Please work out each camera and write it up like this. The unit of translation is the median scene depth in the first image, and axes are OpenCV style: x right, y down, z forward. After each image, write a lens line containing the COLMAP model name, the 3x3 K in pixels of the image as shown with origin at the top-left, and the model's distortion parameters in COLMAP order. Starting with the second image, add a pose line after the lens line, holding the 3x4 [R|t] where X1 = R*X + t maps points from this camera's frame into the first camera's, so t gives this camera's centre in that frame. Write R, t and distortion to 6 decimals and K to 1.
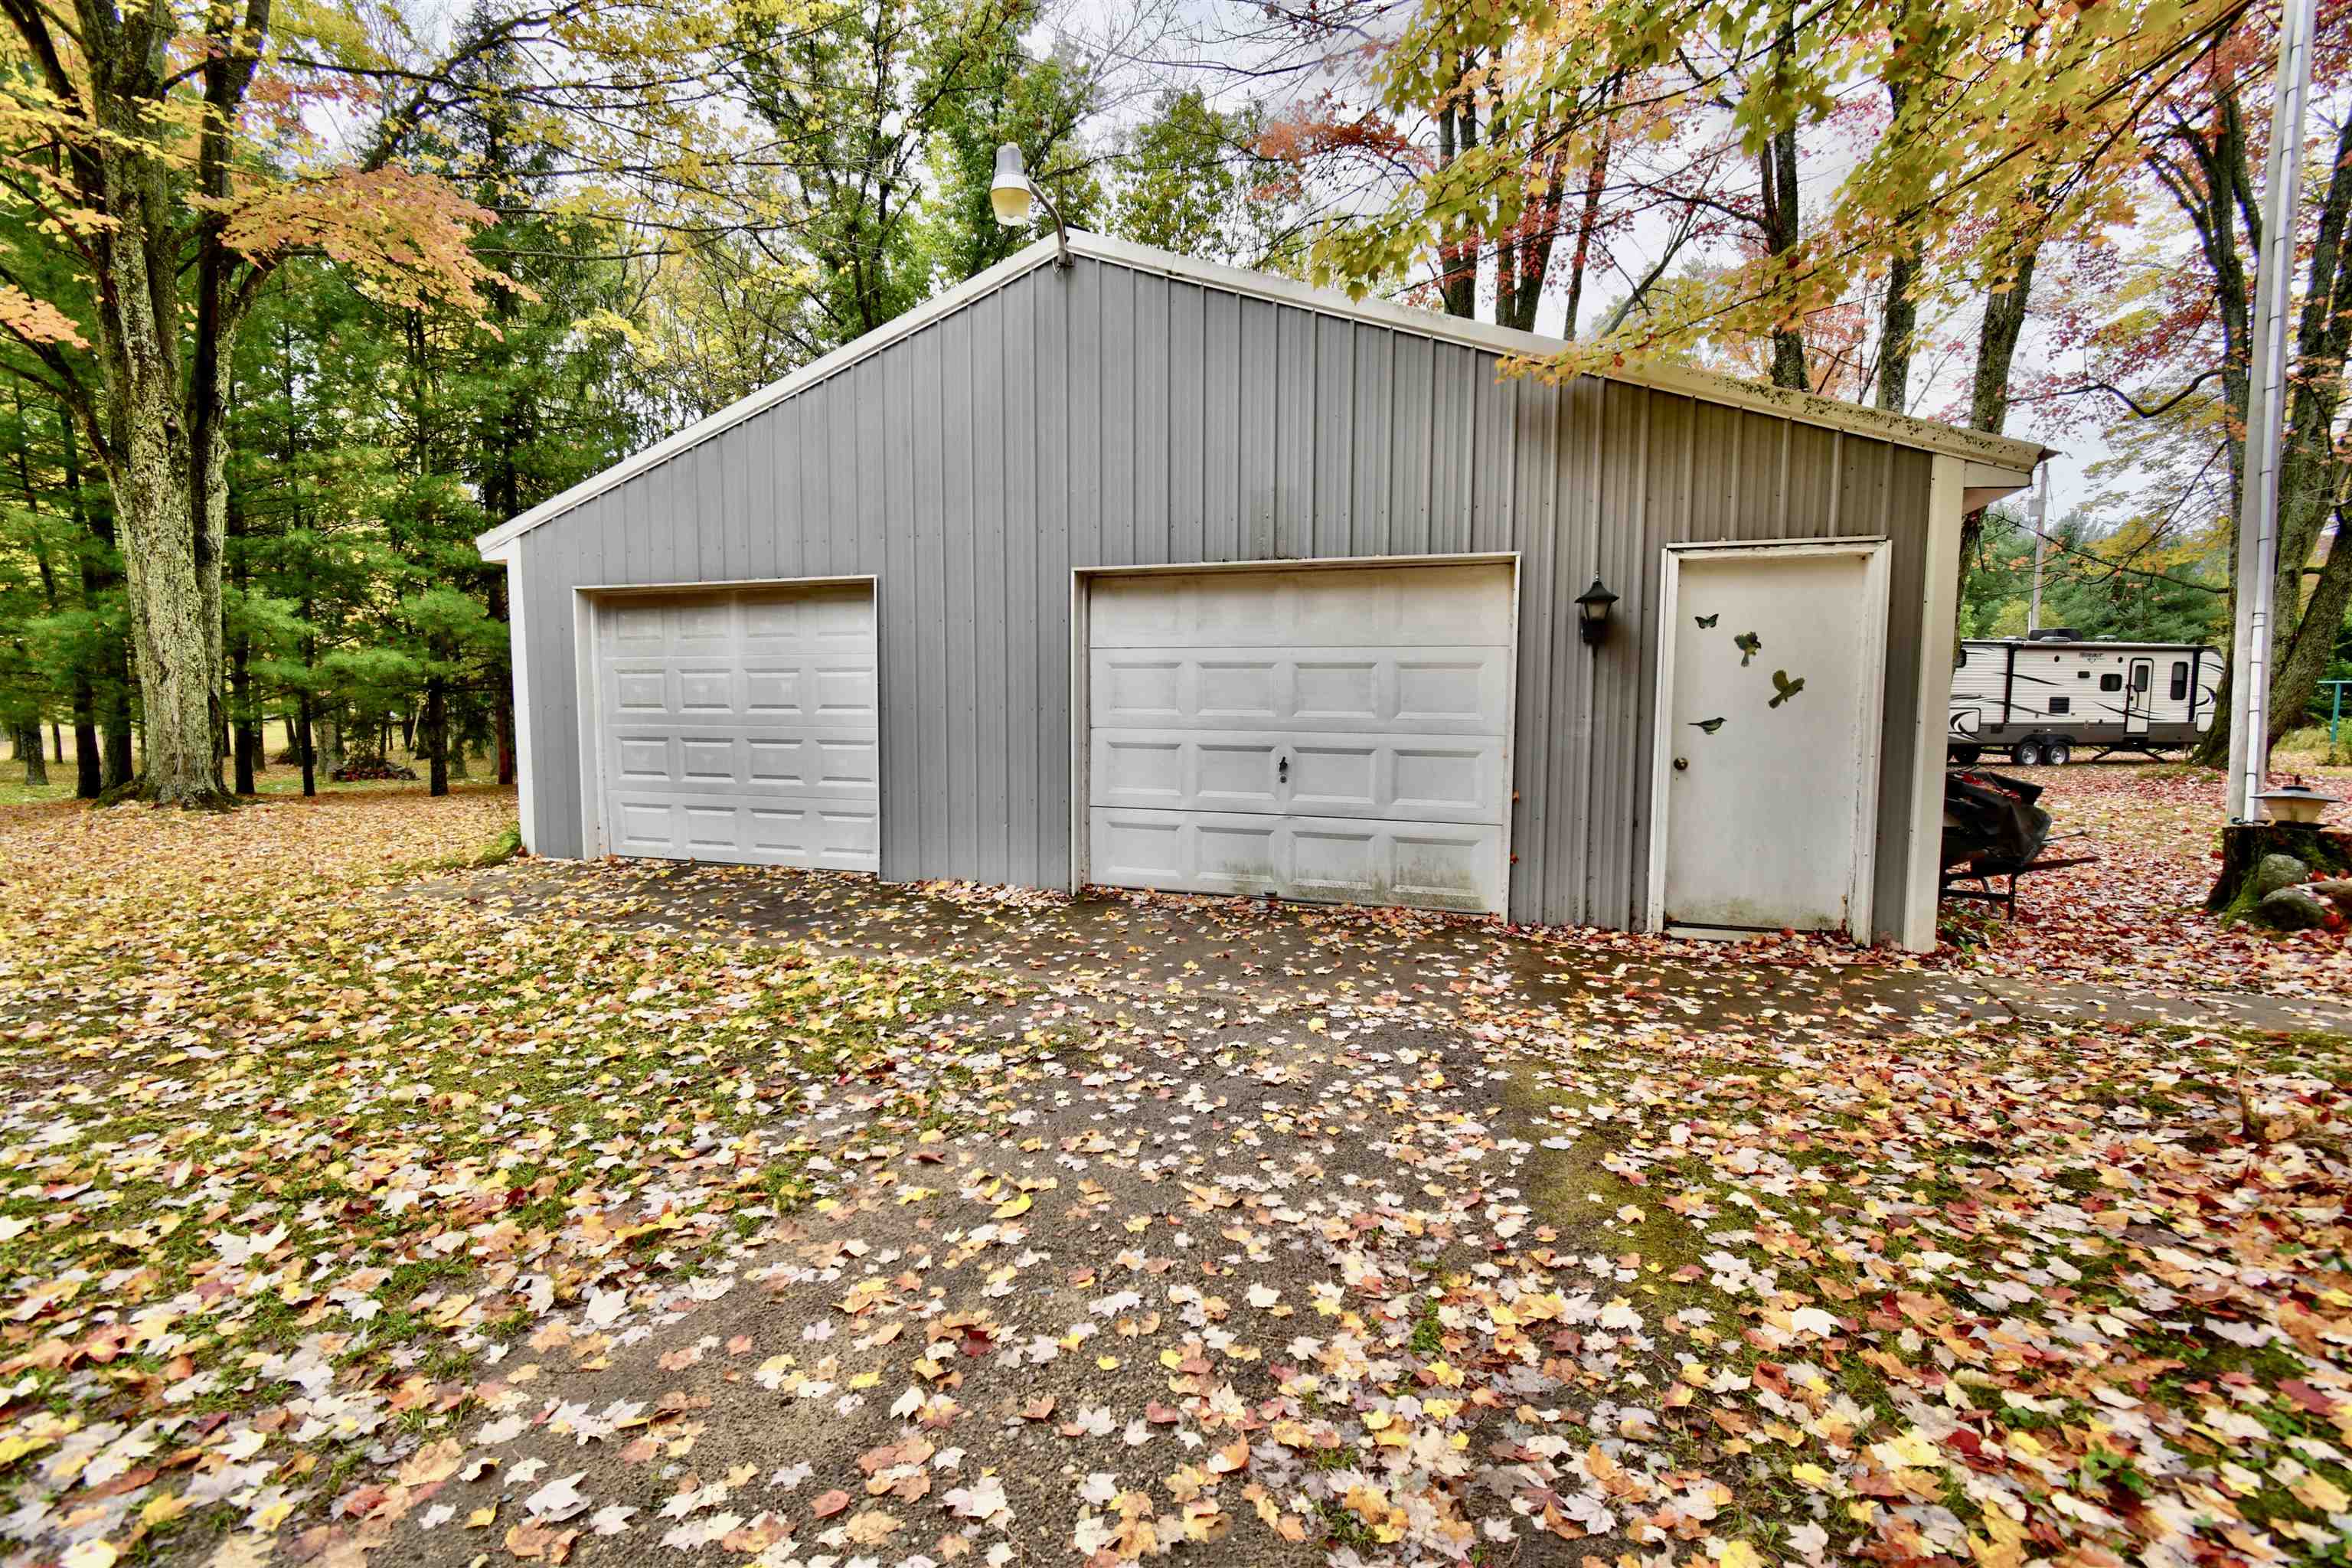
lens RADIAL K [[1033.7, 0, 1174.3], [0, 1033.7, 779.2], [0, 0, 1]] dist [0.010299, -0.005787]
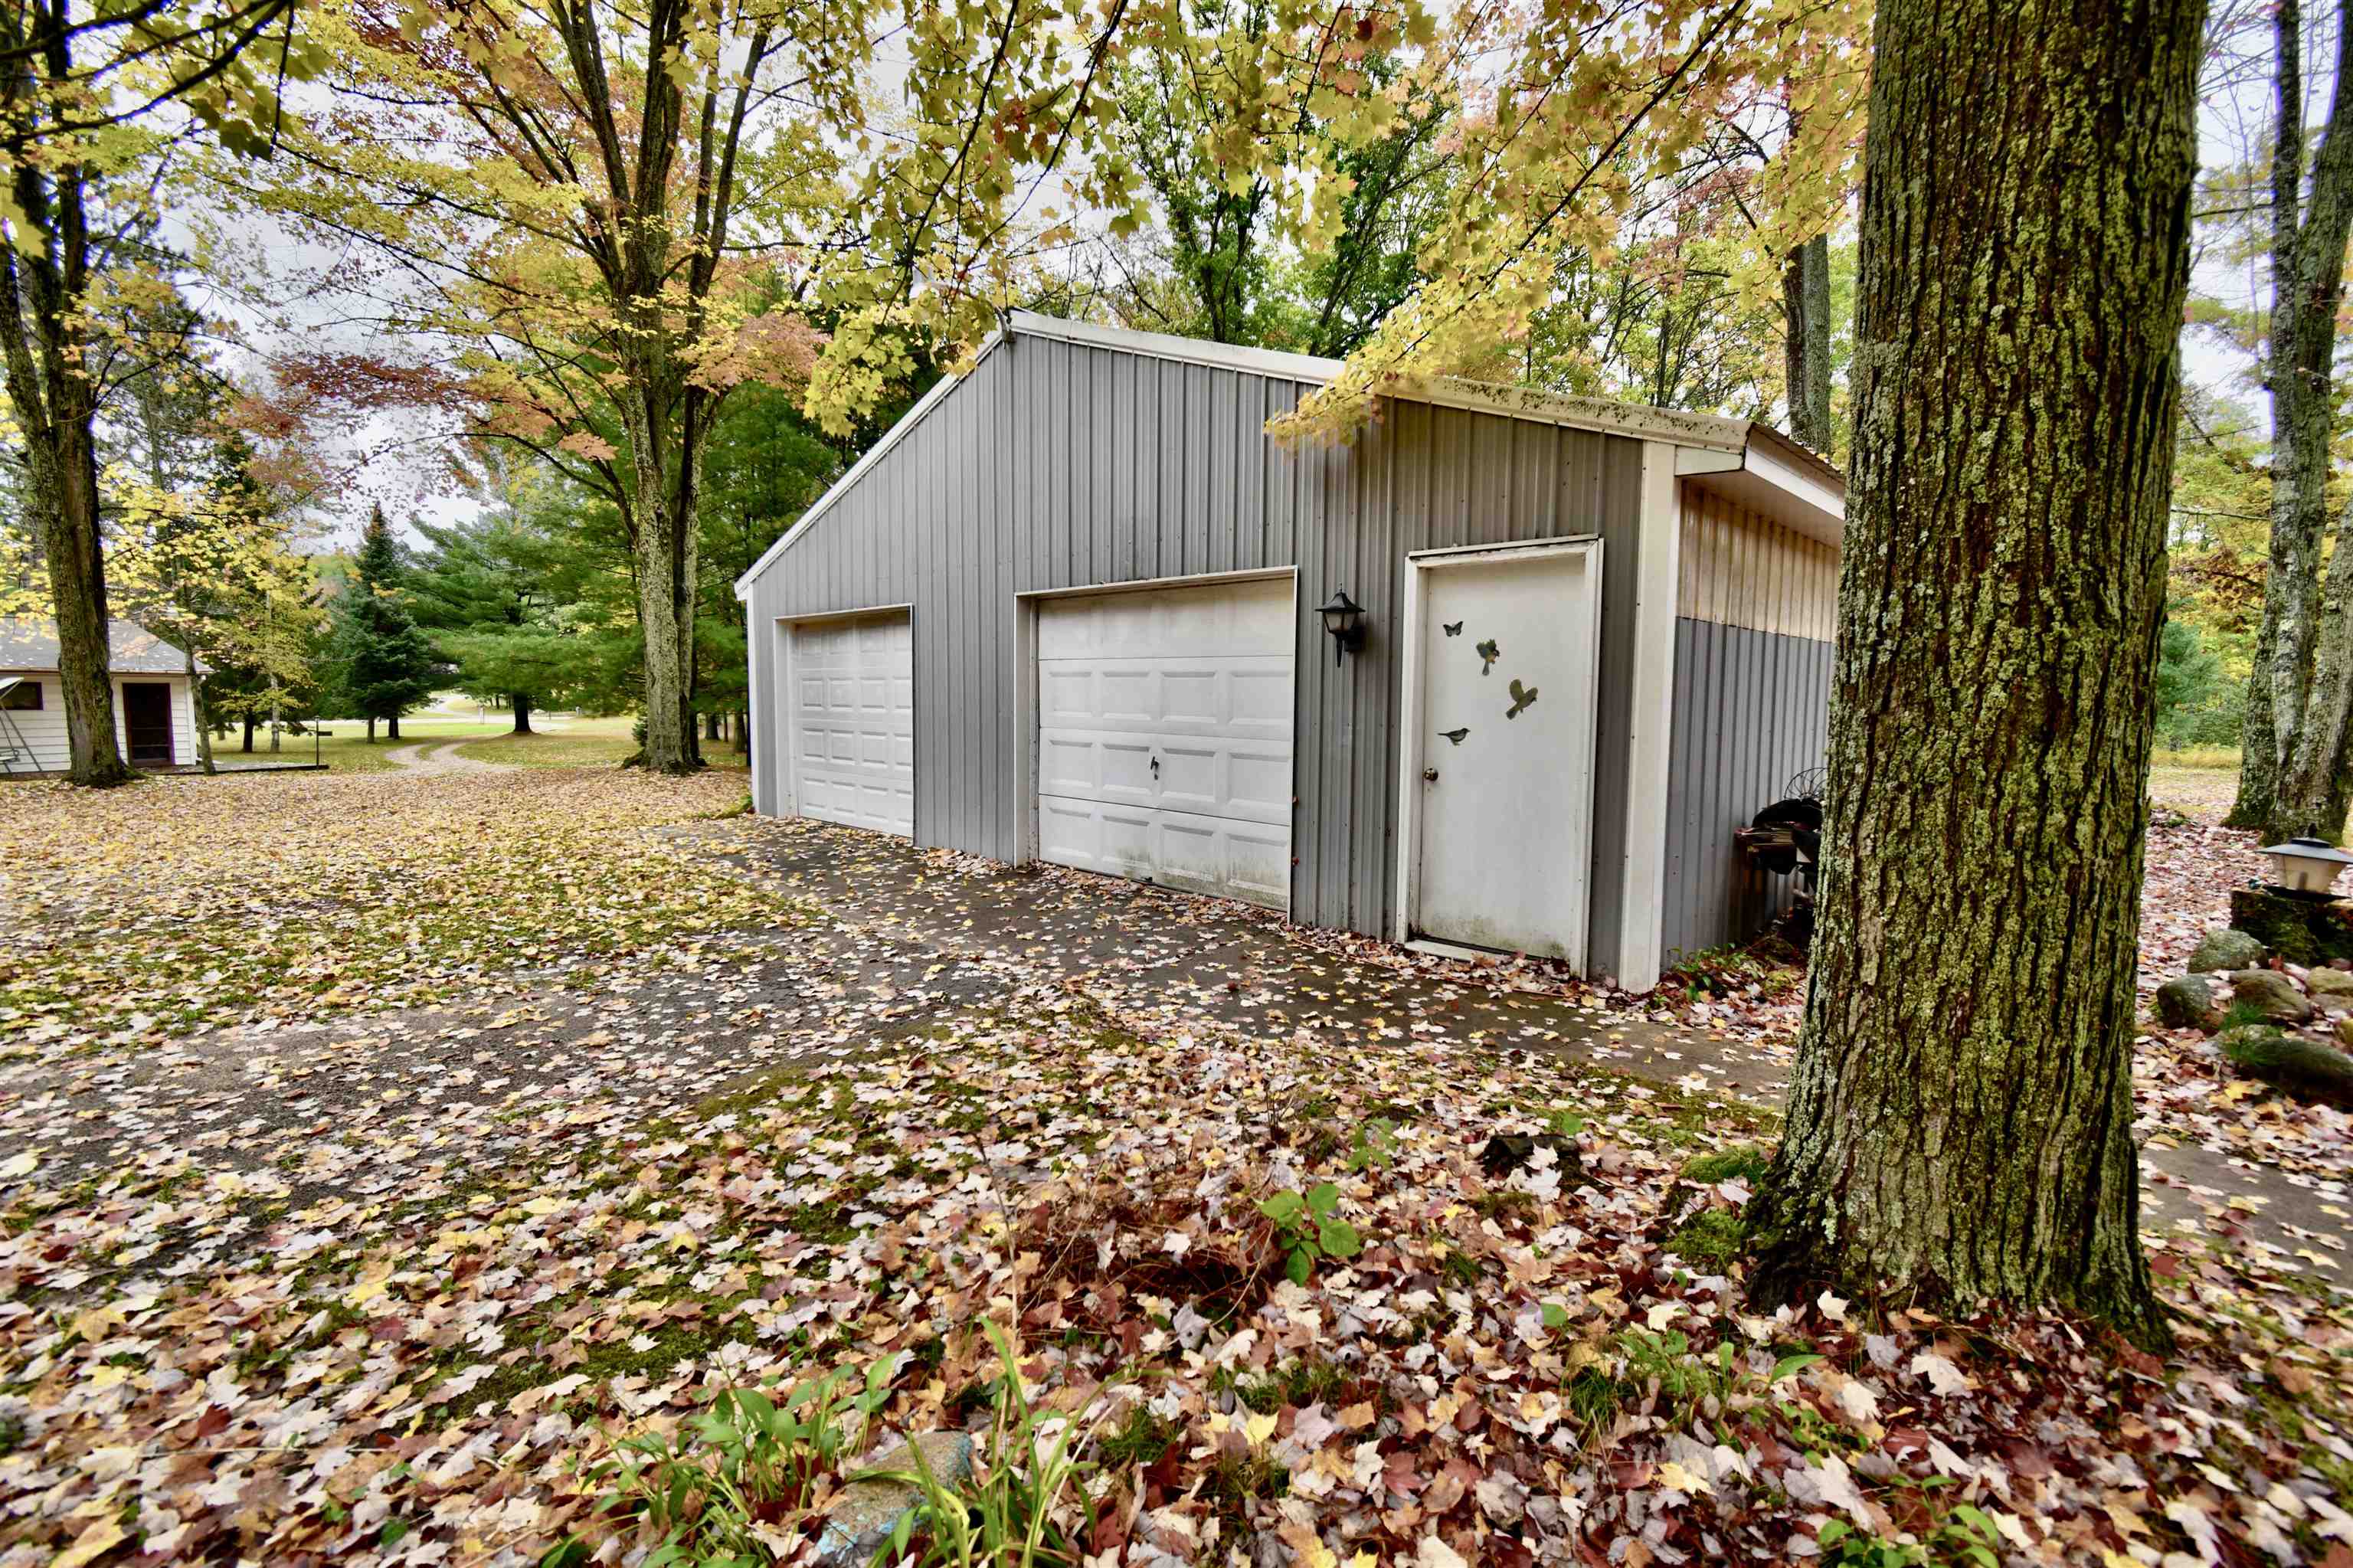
lens RADIAL K [[1034.2, 0, 1174.8], [0, 1034.2, 779.2], [0, 0, 1]] dist [0.010299, -0.005787]
pose [[0.896226, 0.040906, -0.441707, 0.725146], [-0.041361, 0.999107, 0.008606, -0.009096], [0.441664, 0.010557, 0.897118, 0.013086]]
